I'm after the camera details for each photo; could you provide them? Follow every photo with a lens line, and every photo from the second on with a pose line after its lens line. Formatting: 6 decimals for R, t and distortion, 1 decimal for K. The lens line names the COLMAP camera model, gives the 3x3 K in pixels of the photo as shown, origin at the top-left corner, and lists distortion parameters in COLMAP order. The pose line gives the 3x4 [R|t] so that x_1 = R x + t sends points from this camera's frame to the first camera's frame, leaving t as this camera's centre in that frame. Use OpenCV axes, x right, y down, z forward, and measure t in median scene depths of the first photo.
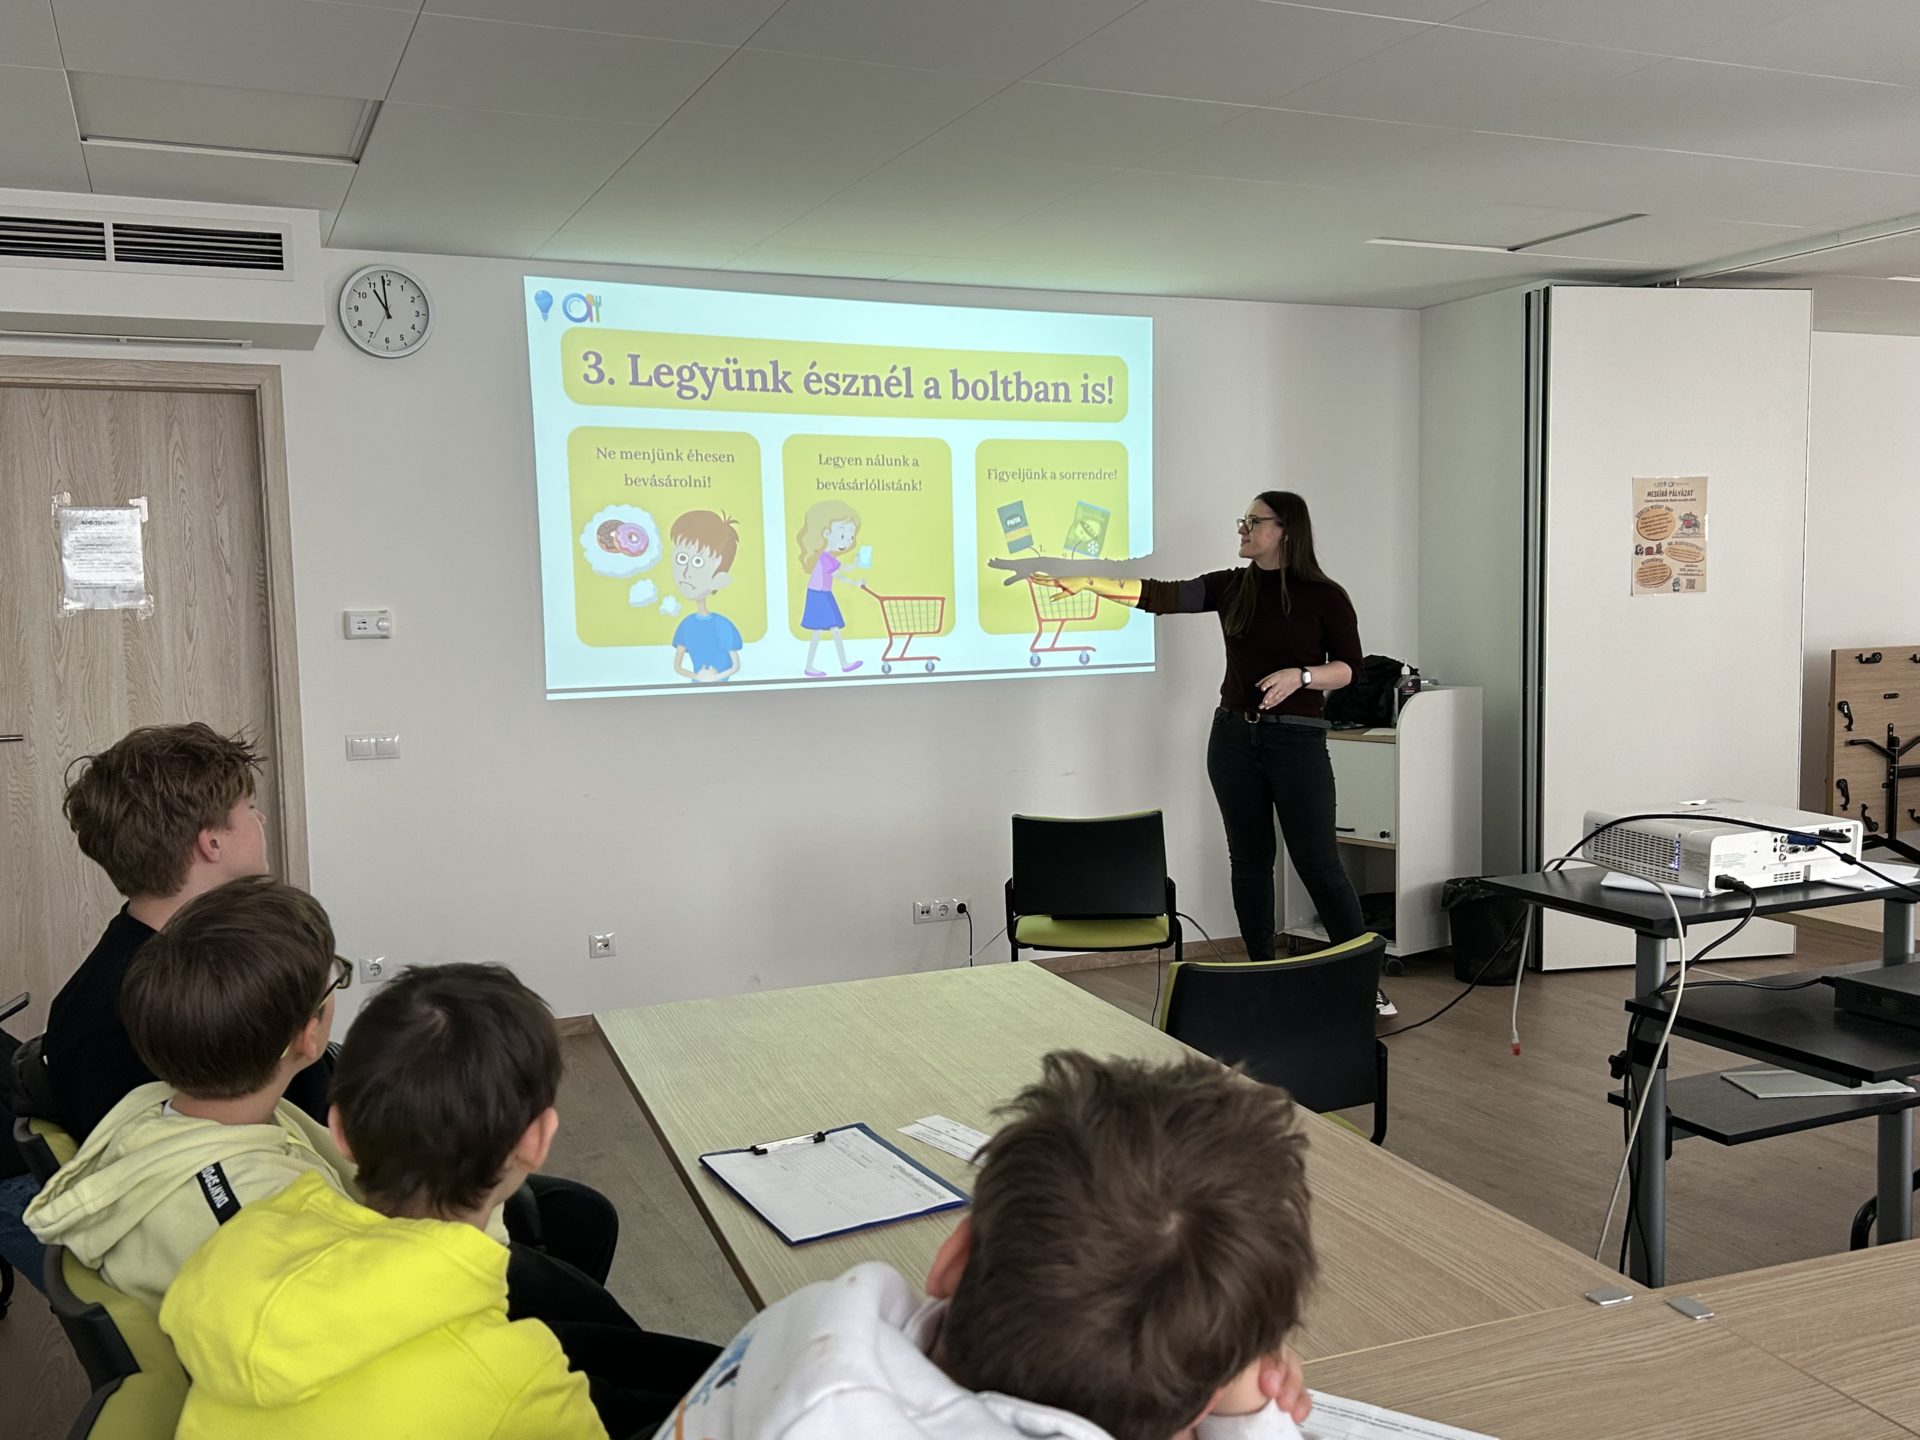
lens RADIAL K [[1723.3, 0, 985.3], [0, 1723.3, 720.8], [0, 0, 1]] dist [0.040250, -0.018309]
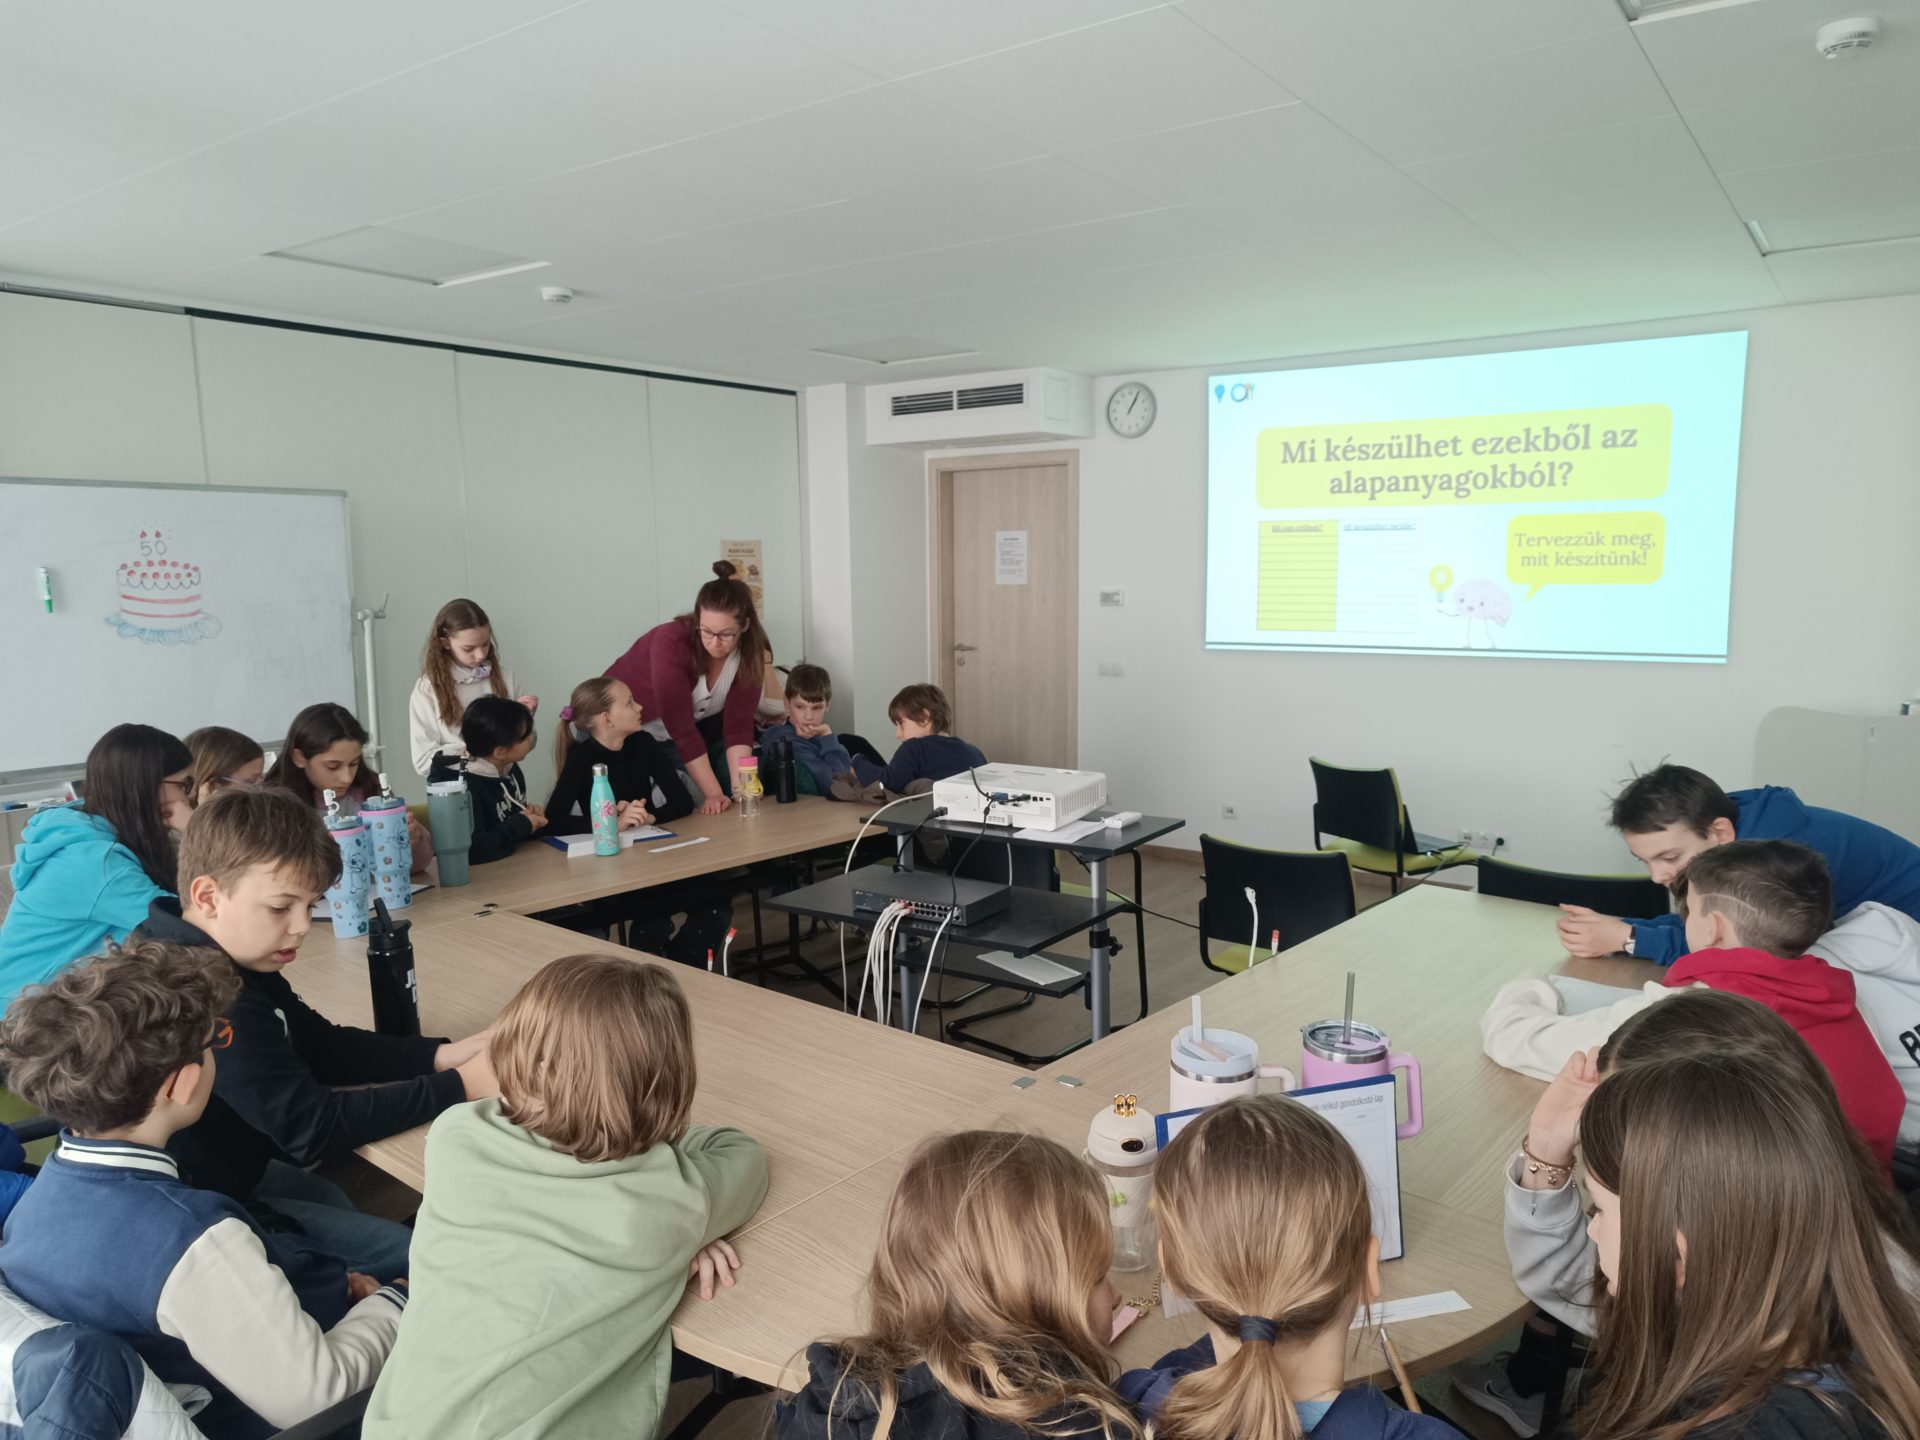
lens RADIAL K [[1336.7, 0, 960.0], [0, 1336.7, 720.0], [0, 0, 1]] dist [0.045156, -0.003872]
pose [[0.497600, 0.118252, -0.859308, 0.708835], [-0.065851, 0.992955, 0.098511, -0.055214], [0.864903, 0.007567, 0.501882, 0.208027]]
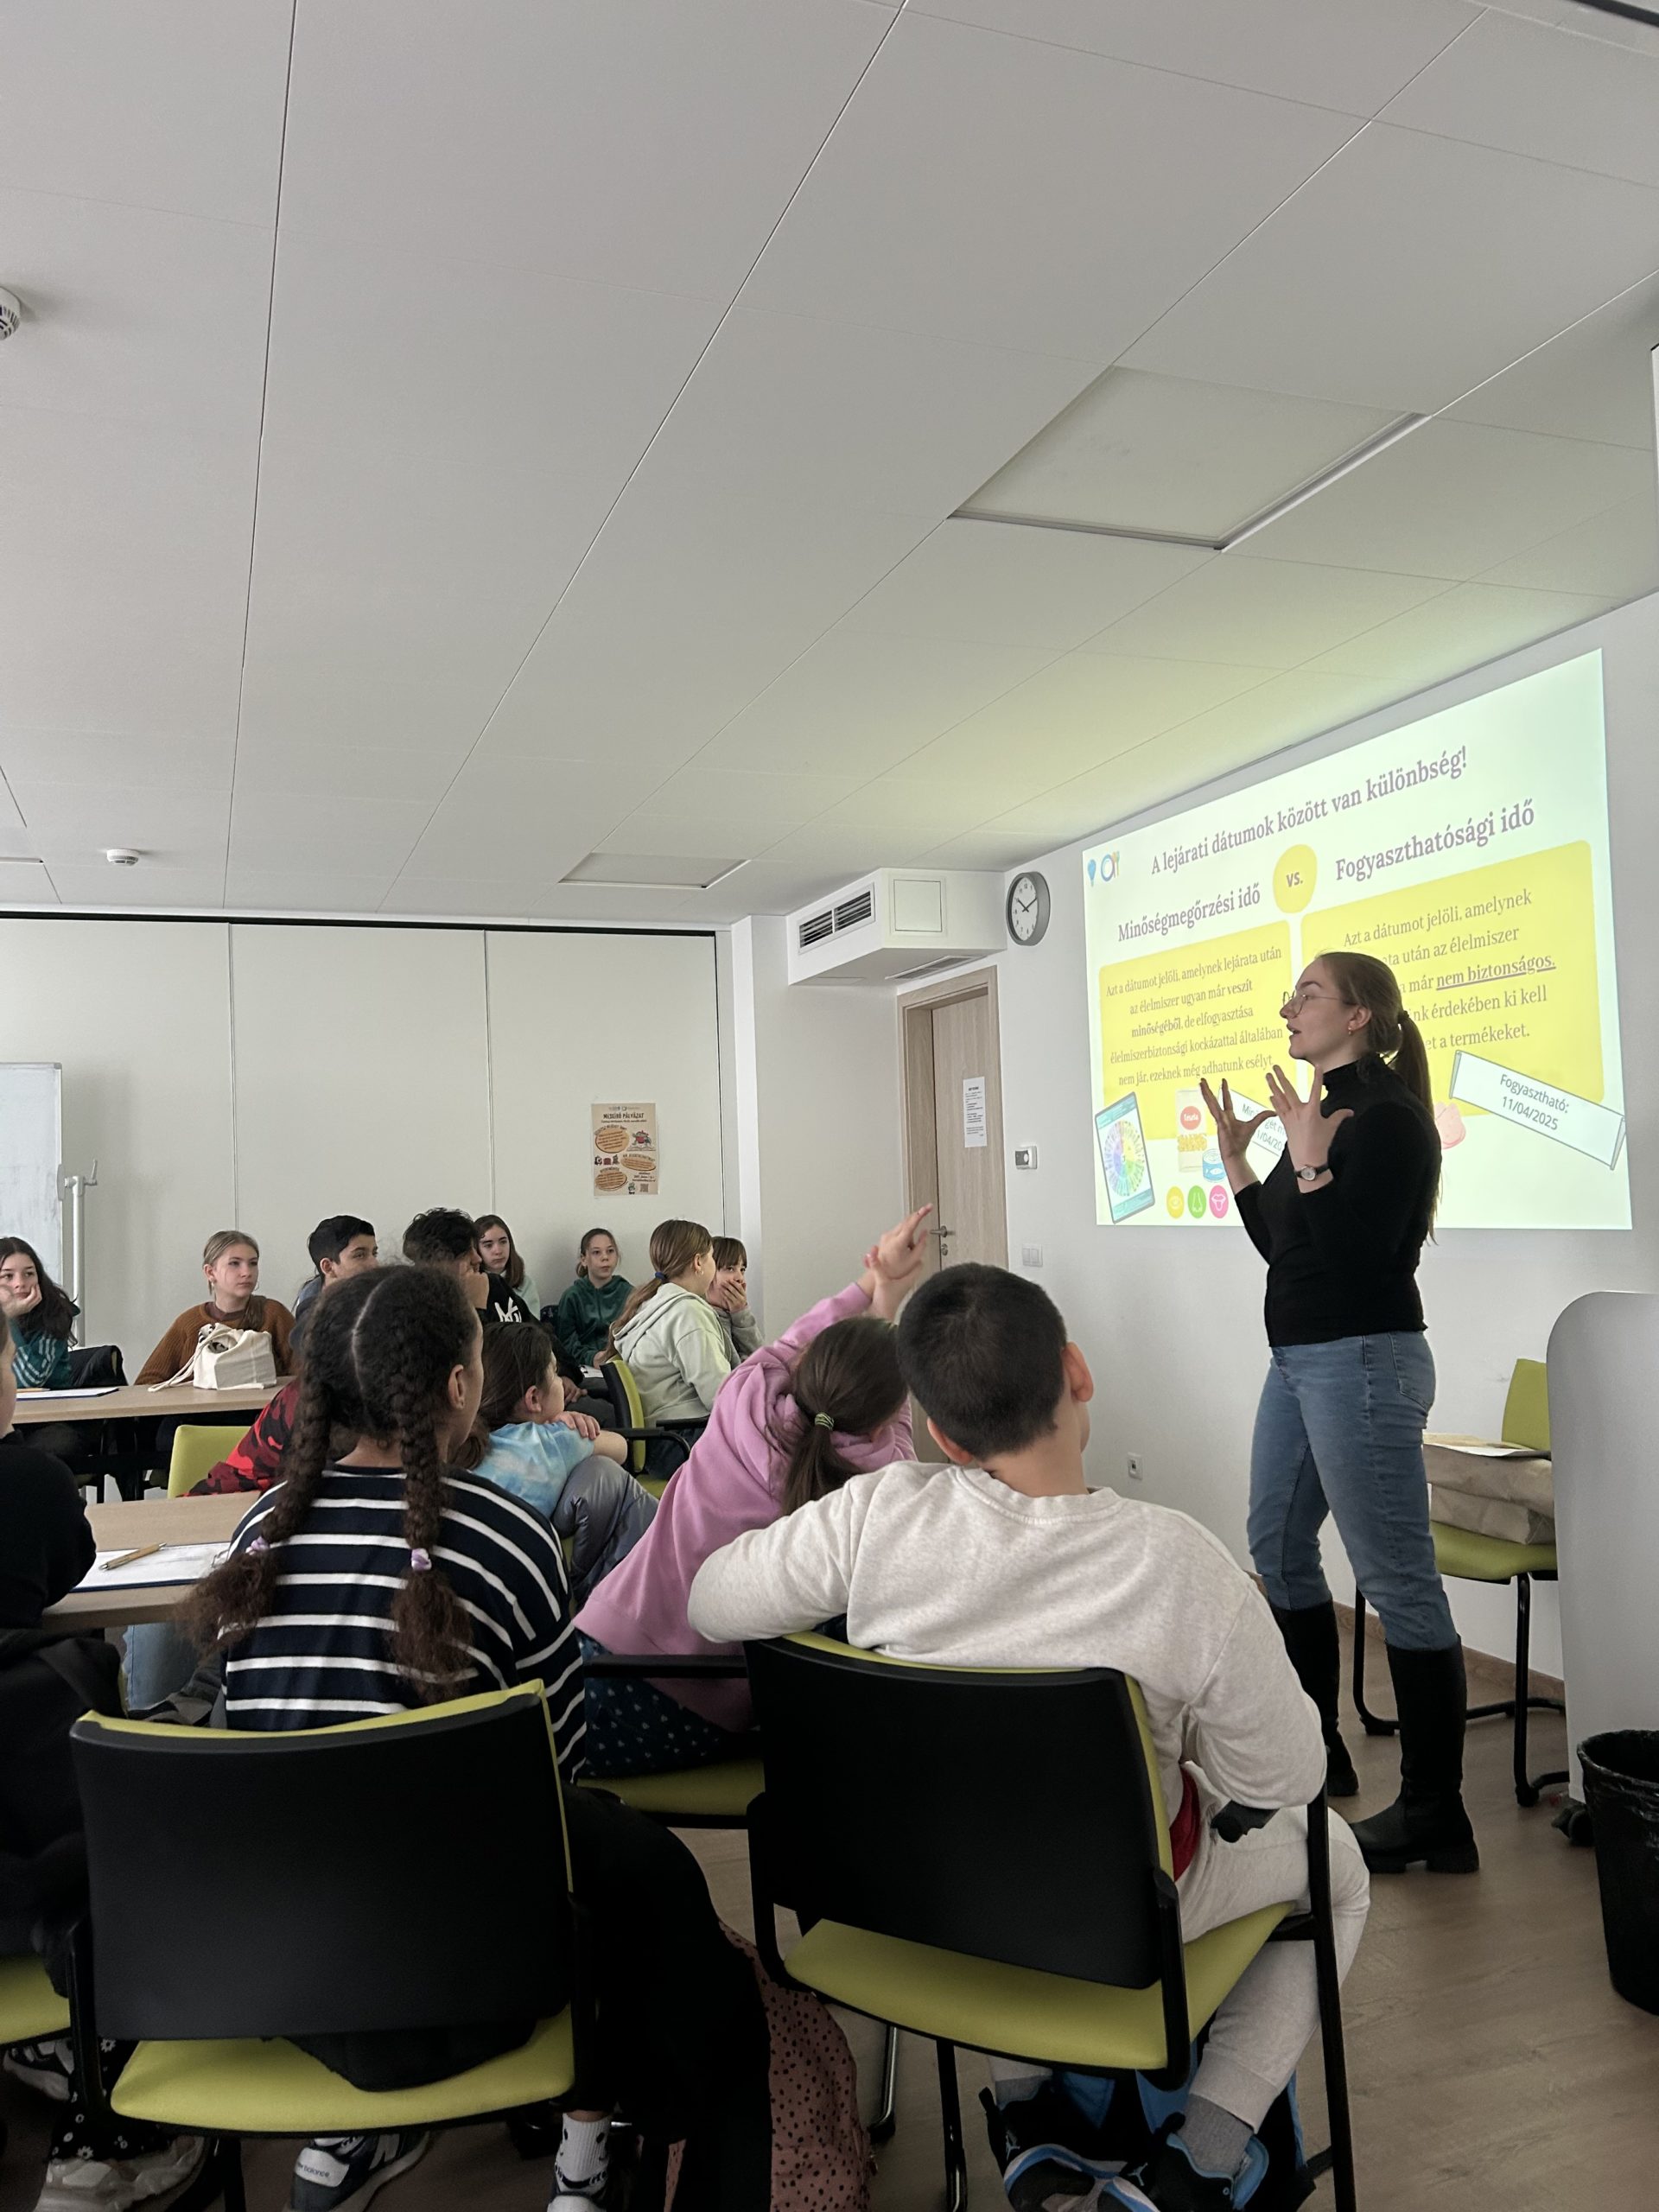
lens RADIAL K [[1665.6, 0, 849.1], [0, 1665.6, 1111.8], [0, 0, 1]] dist [0.061964, -0.117605]
pose [[-0.058249, -0.024996, -0.997989, 0.850694], [-0.037101, 0.999050, -0.022857, -0.055617], [0.997612, 0.035695, -0.059121, 0.933274]]
